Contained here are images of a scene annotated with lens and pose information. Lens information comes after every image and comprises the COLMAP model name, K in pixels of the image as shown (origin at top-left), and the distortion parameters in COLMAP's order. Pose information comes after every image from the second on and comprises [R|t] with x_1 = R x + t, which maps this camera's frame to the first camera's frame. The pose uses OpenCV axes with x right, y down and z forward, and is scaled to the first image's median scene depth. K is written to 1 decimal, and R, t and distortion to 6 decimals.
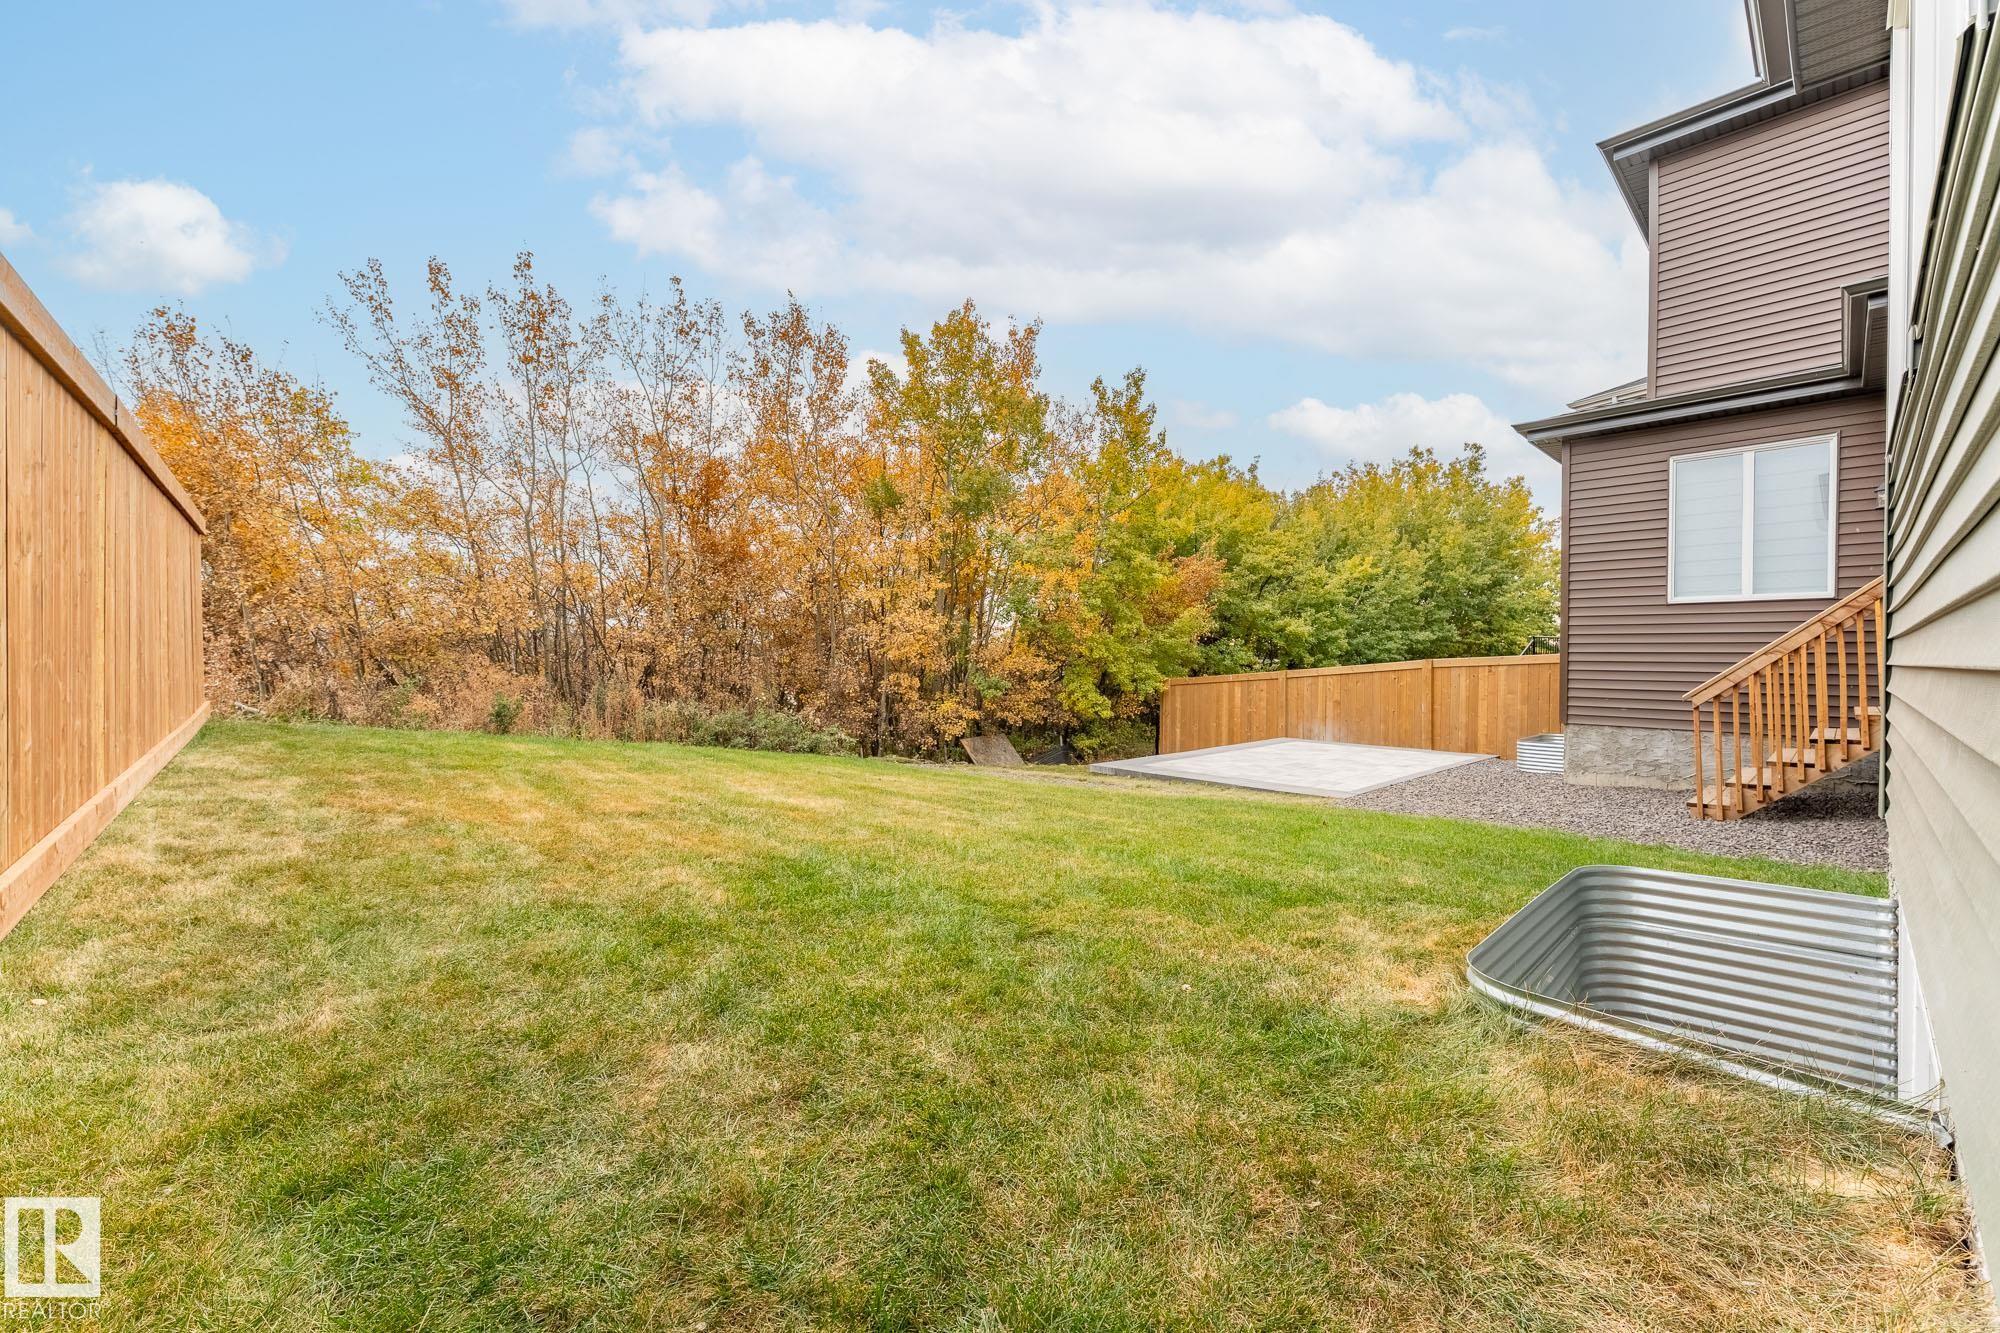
lens RADIAL K [[792.8, 0, 1000.3], [0, 792.8, 659.7], [0, 0, 1]] dist [0.000324, -0.000057]
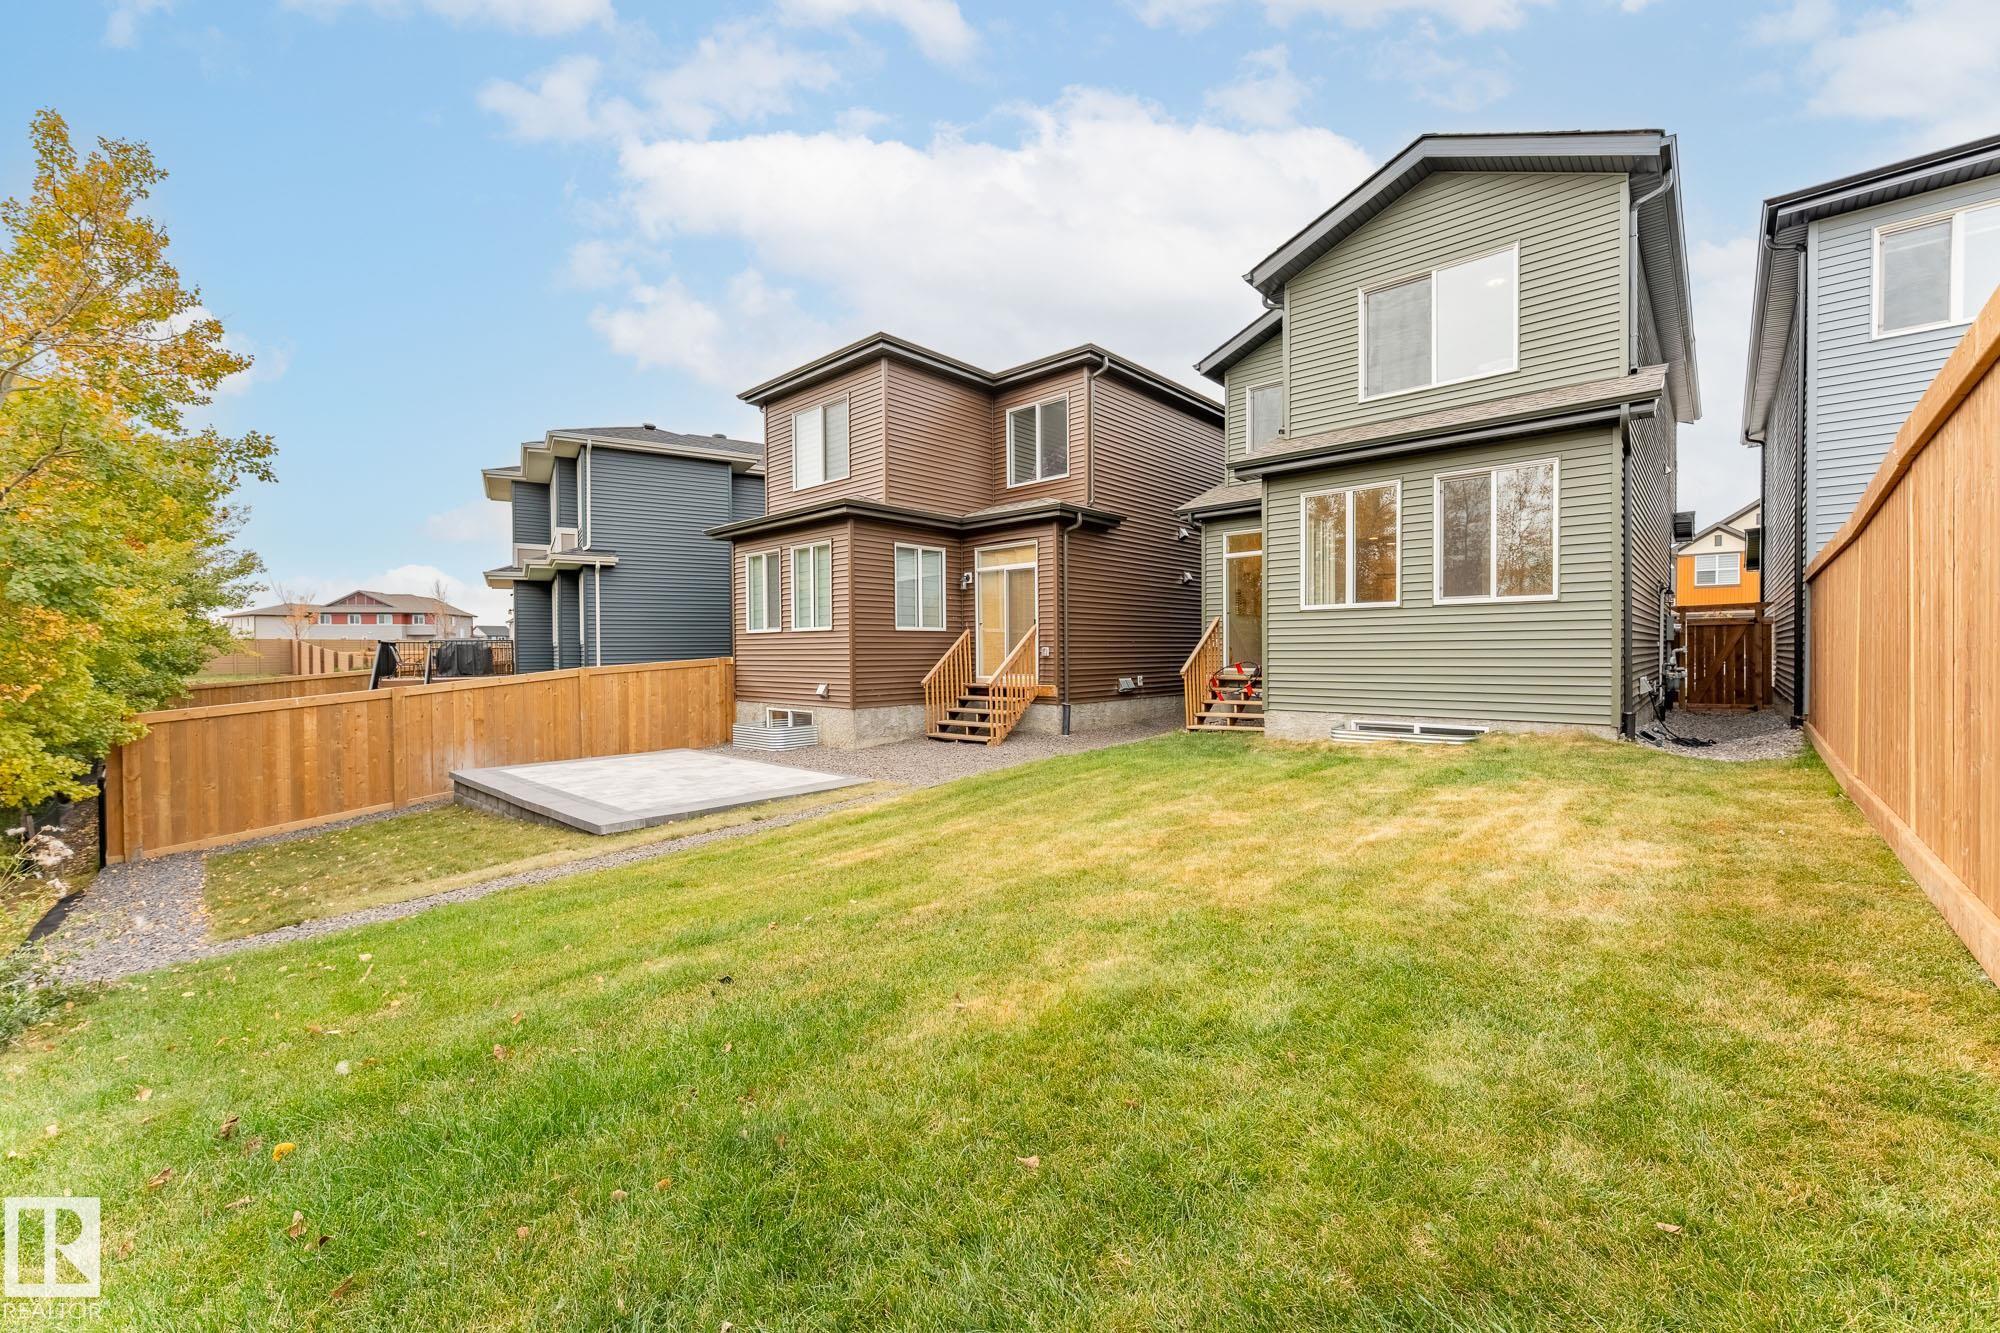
lens RADIAL K [[792.8, 0, 995.1], [0, 792.8, 659.7], [0, 0, 1]] dist [0.000324, -0.000057]
pose [[-0.079421, -0.011227, 0.996778, -0.475619], [0.015445, 0.999803, 0.012492, -0.013676], [-0.996722, 0.016387, -0.079232, 0.537881]]
